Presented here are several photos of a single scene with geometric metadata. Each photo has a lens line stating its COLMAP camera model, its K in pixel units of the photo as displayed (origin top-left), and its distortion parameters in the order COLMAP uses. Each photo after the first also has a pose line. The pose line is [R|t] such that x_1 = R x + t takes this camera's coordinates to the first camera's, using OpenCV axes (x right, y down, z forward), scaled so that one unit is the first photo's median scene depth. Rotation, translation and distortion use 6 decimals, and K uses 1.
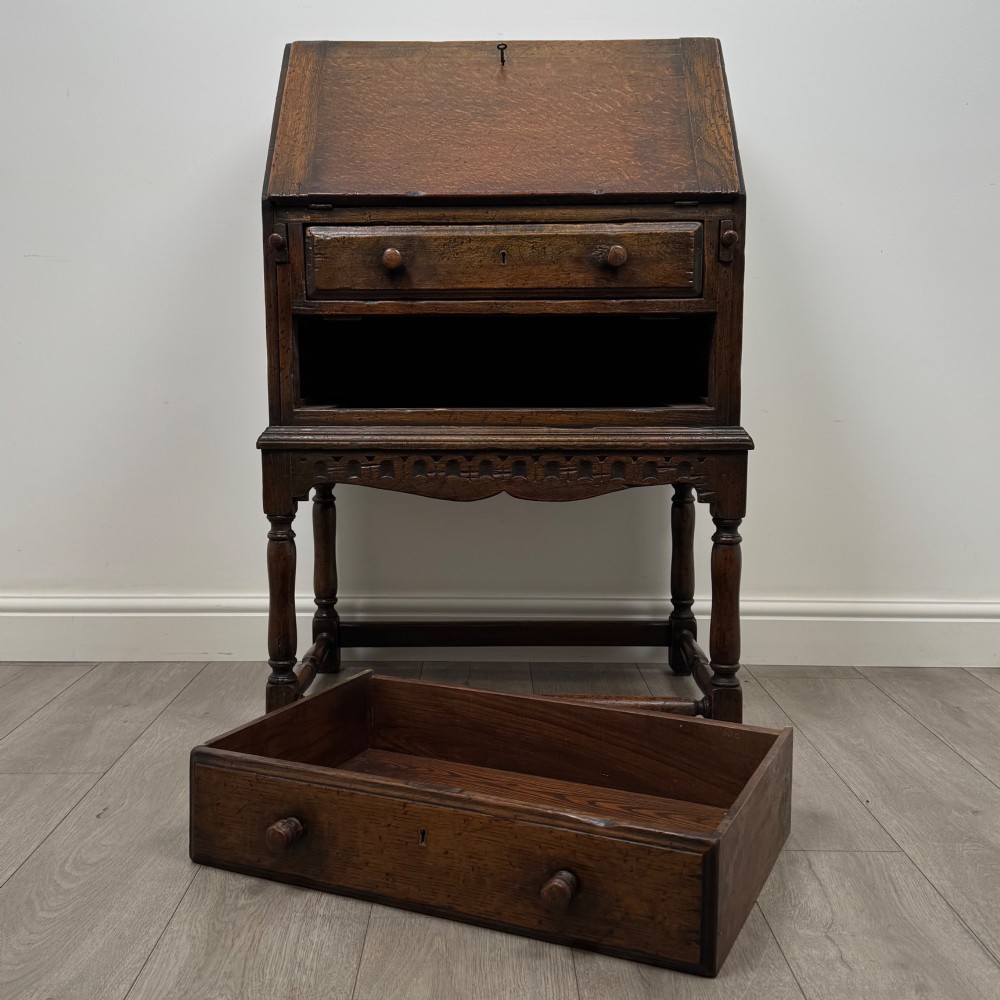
lens RADIAL K [[1121.4, 0, 480.8], [0, 1121.4, 475.9], [0, 0, 1]] dist [0.092927, -0.024842]
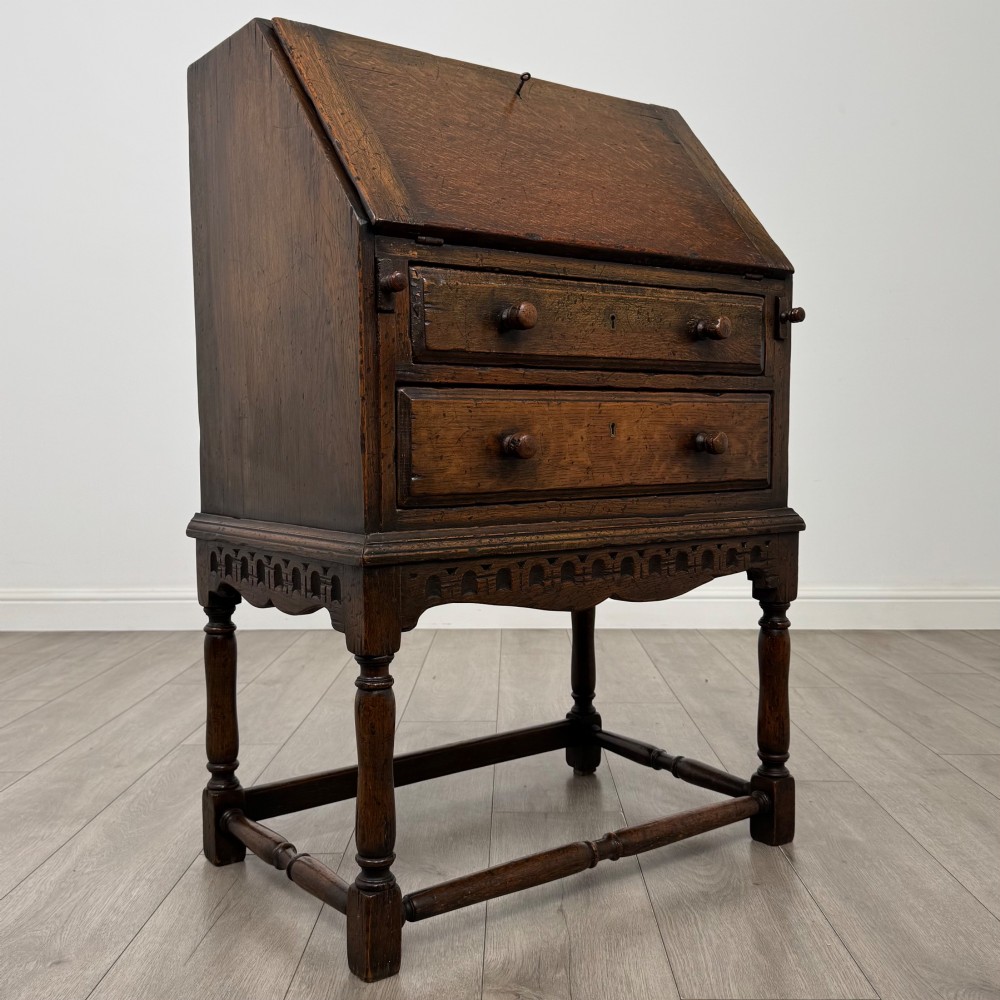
lens RADIAL K [[1114.5, 0, 489.4], [0, 1114.5, 505.1], [0, 0, 1]] dist [0.135084, -0.212962]
pose [[0.794289, -0.039813, 0.606234, -0.566730], [0.066987, 0.997506, -0.022257, -0.041711], [-0.603835, 0.058288, 0.794975, 0.381807]]
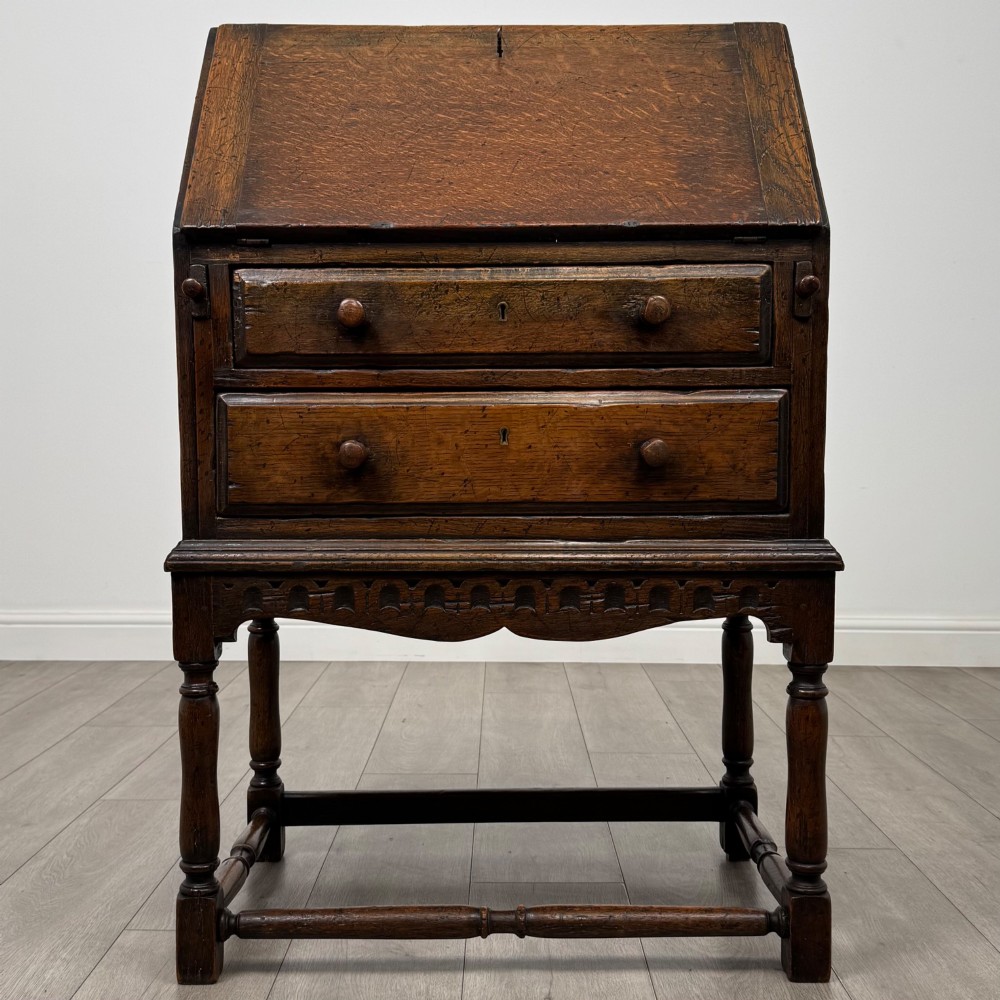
lens RADIAL K [[1314.9, 0, 497.6], [0, 1314.9, 520.2], [0, 0, 1]] dist [0.157105, -0.283498]
pose [[0.999734, -0.002658, 0.022924, -0.003421], [0.003436, 0.999417, -0.033967, -0.027434], [-0.022820, 0.034037, 0.999160, 0.137525]]
